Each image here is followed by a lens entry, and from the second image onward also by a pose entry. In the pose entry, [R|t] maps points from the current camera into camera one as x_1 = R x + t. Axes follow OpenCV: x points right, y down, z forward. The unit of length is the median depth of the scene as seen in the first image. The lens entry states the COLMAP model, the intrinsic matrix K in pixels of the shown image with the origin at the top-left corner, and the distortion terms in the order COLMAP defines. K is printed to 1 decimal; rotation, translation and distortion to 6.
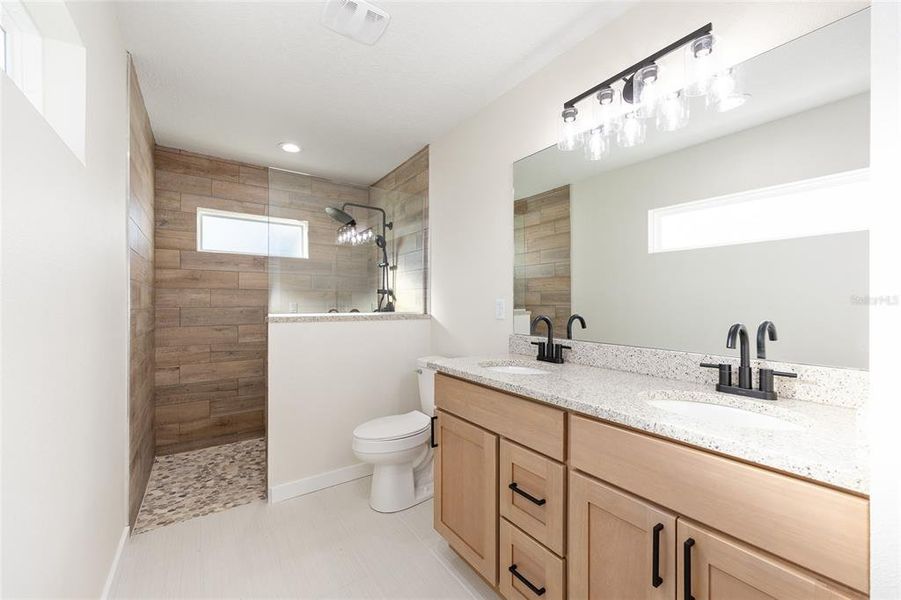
lens RADIAL K [[362.1, 0, 450.7], [0, 362.1, 299.7], [0, 0, 1]] dist [0.004352, -0.000891]
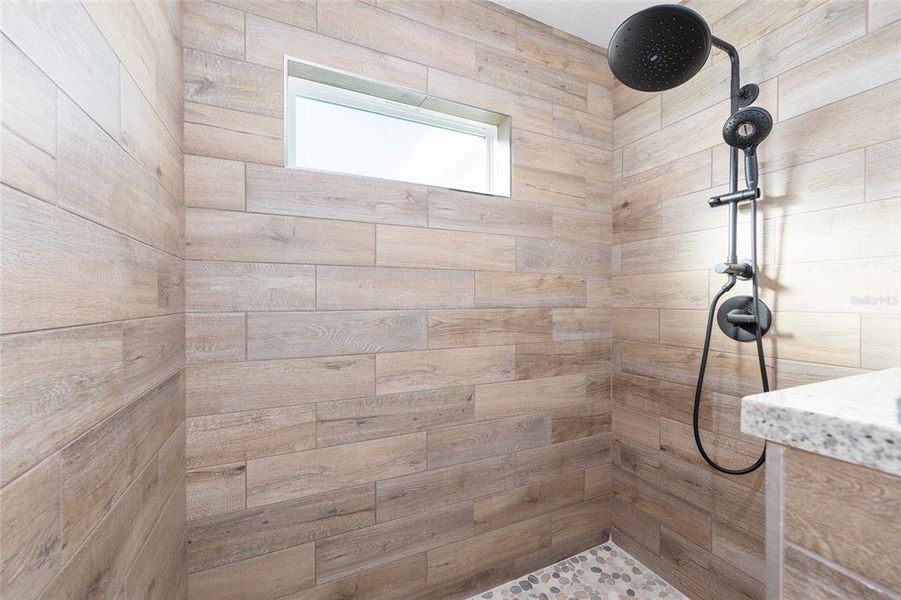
lens RADIAL K [[362.1, 0, 451.4], [0, 362.1, 300.7], [0, 0, 1]] dist [0.004352, -0.000891]
pose [[0.975262, 0.008033, -0.220905, -0.434864], [-0.003120, 0.999740, 0.022579, 0.000671], [0.221029, -0.021331, 0.975034, 0.653529]]
